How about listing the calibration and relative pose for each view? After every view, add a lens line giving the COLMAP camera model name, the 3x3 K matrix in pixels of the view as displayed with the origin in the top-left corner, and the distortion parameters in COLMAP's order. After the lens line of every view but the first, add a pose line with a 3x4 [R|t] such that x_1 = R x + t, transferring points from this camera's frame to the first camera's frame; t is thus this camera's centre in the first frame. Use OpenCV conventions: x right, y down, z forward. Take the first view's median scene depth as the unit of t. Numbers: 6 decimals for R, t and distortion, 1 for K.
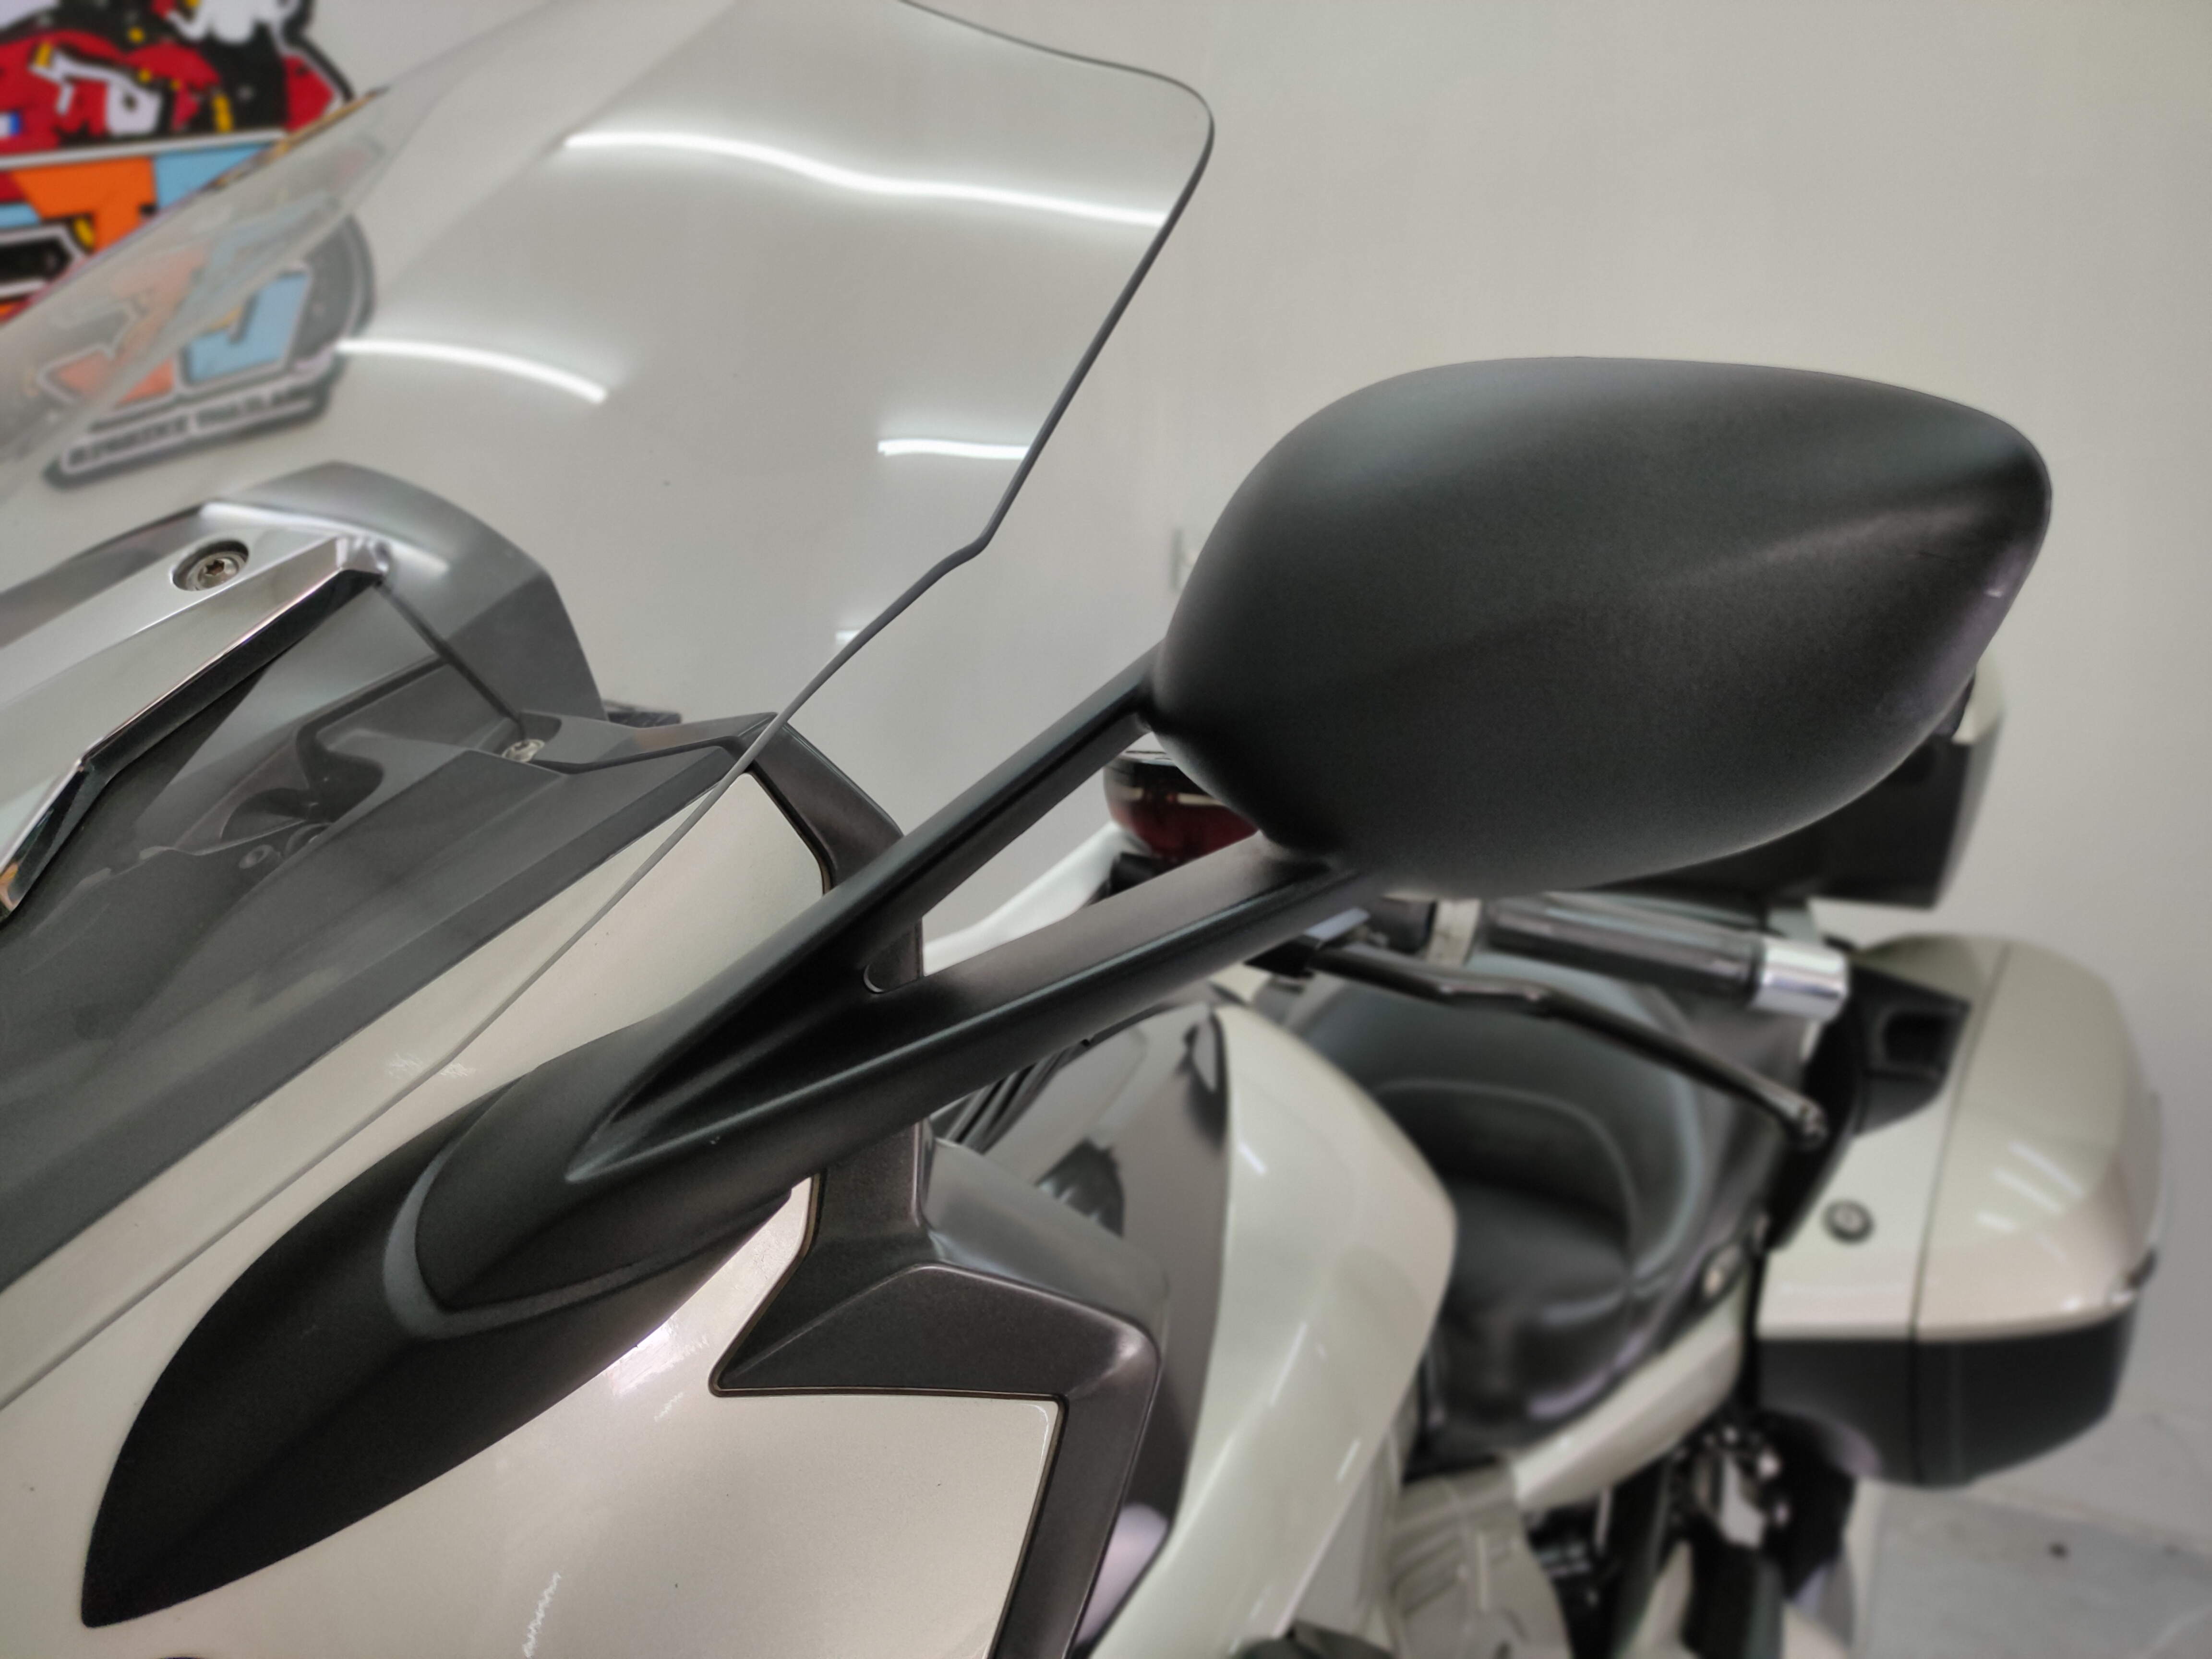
lens RADIAL K [[1769.3, 0, 1106.0], [0, 1769.3, 829.5], [0, 0, 1]] dist [0.033752, -0.012029]
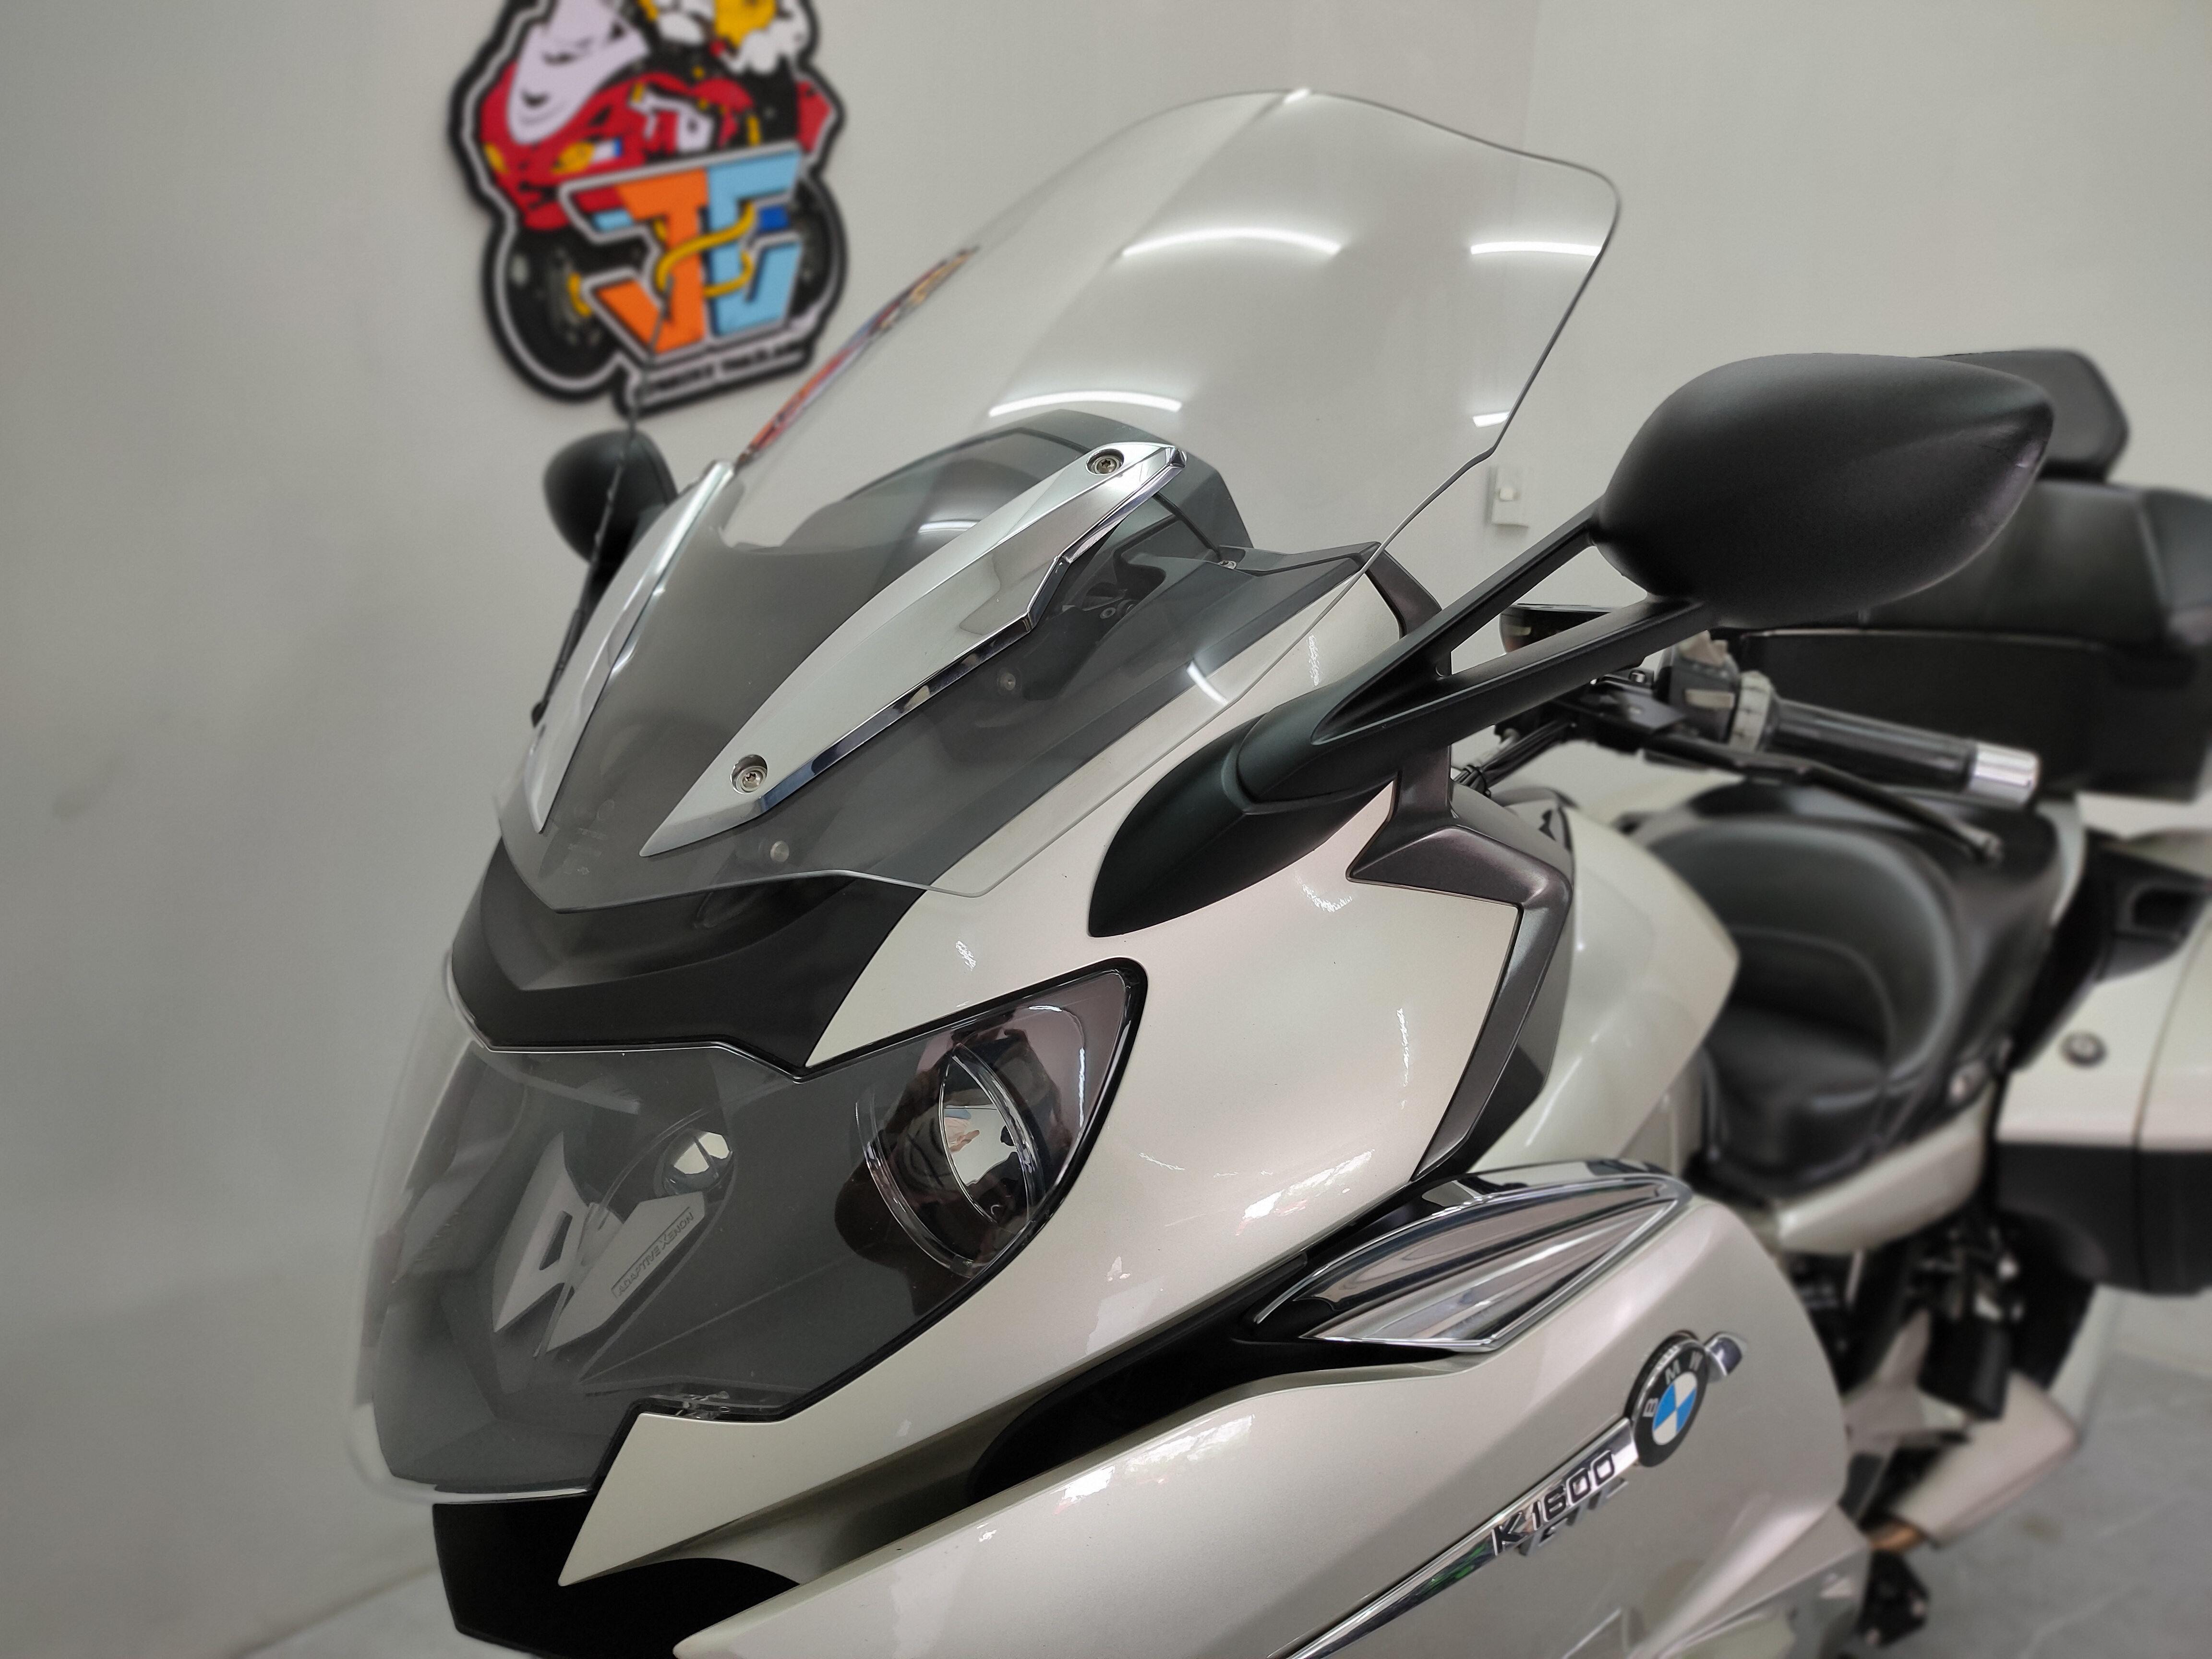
lens RADIAL K [[1769.3, 0, 1106.0], [0, 1769.3, 829.5], [0, 0, 1]] dist [0.033752, -0.012029]
pose [[0.987876, 0.034677, -0.151323, -0.052612], [-0.030116, 0.999023, 0.032328, 0.056491], [0.152296, -0.027379, 0.987956, -0.275704]]
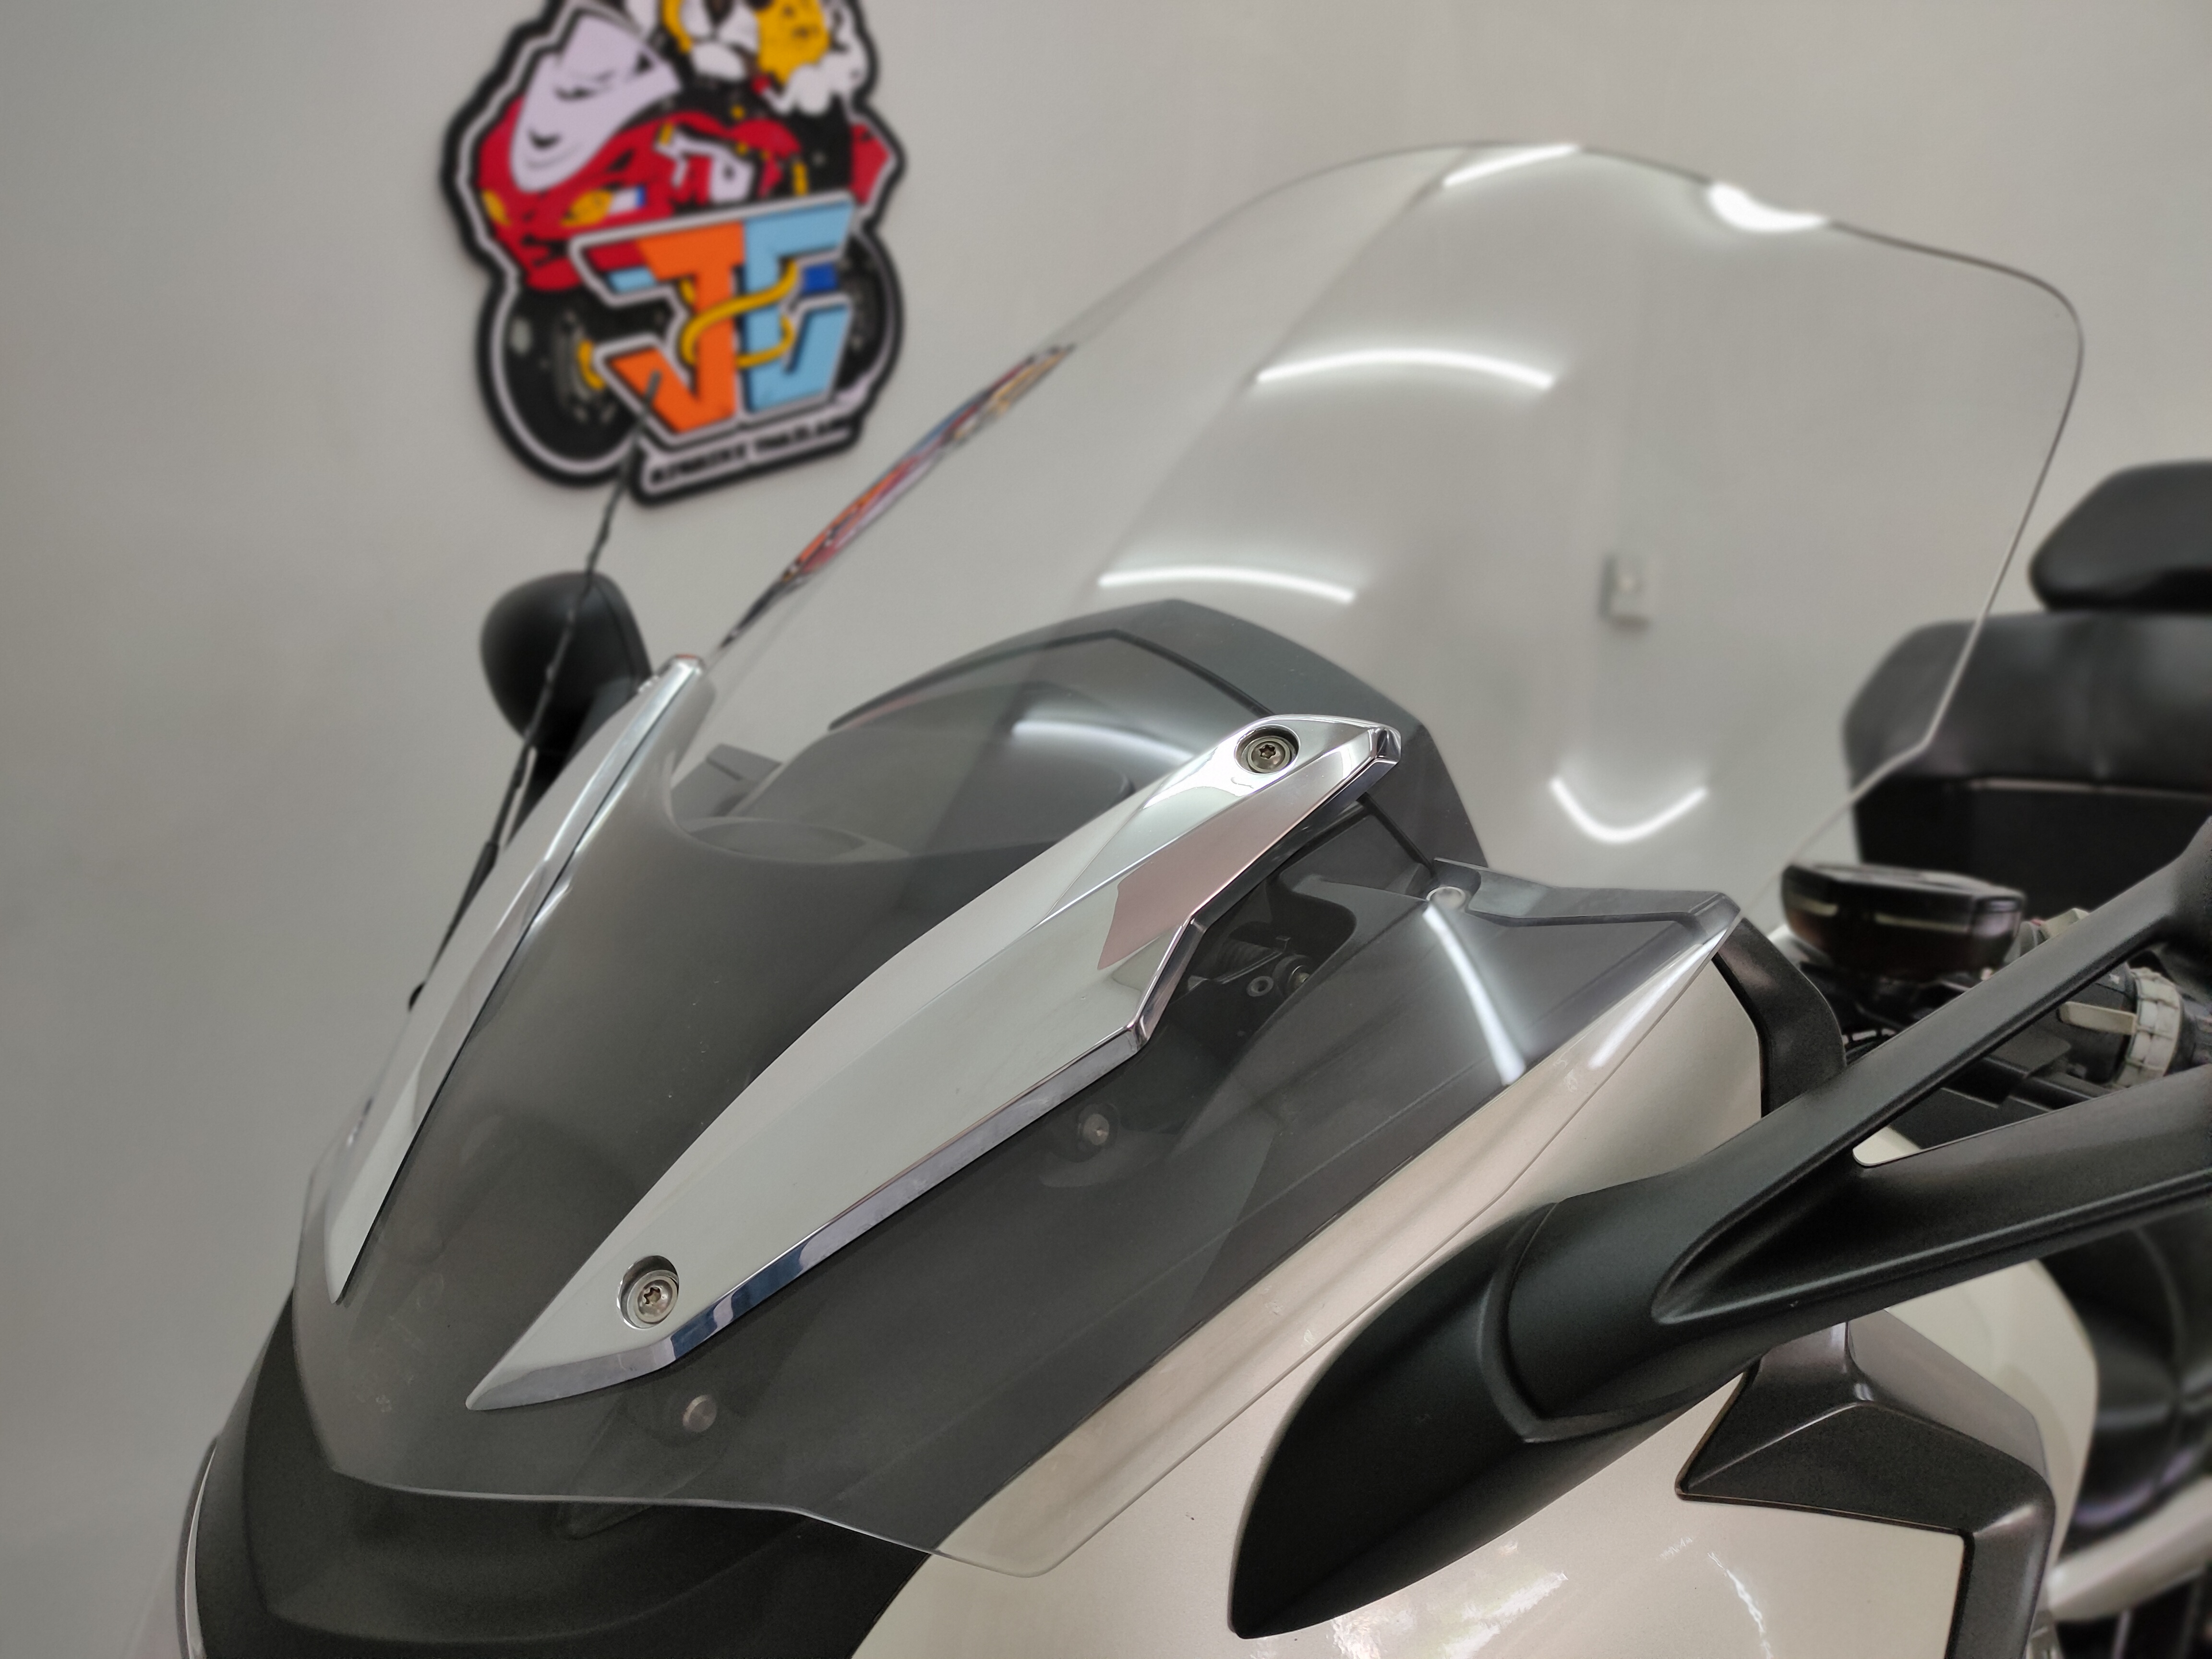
lens RADIAL K [[1769.3, 0, 1106.0], [0, 1769.3, 829.5], [0, 0, 1]] dist [0.033752, -0.012029]
pose [[0.981517, 0.056412, -0.182871, -0.109474], [-0.055319, 0.998407, 0.011073, -0.028819], [0.183205, -0.000752, 0.983074, -0.054305]]
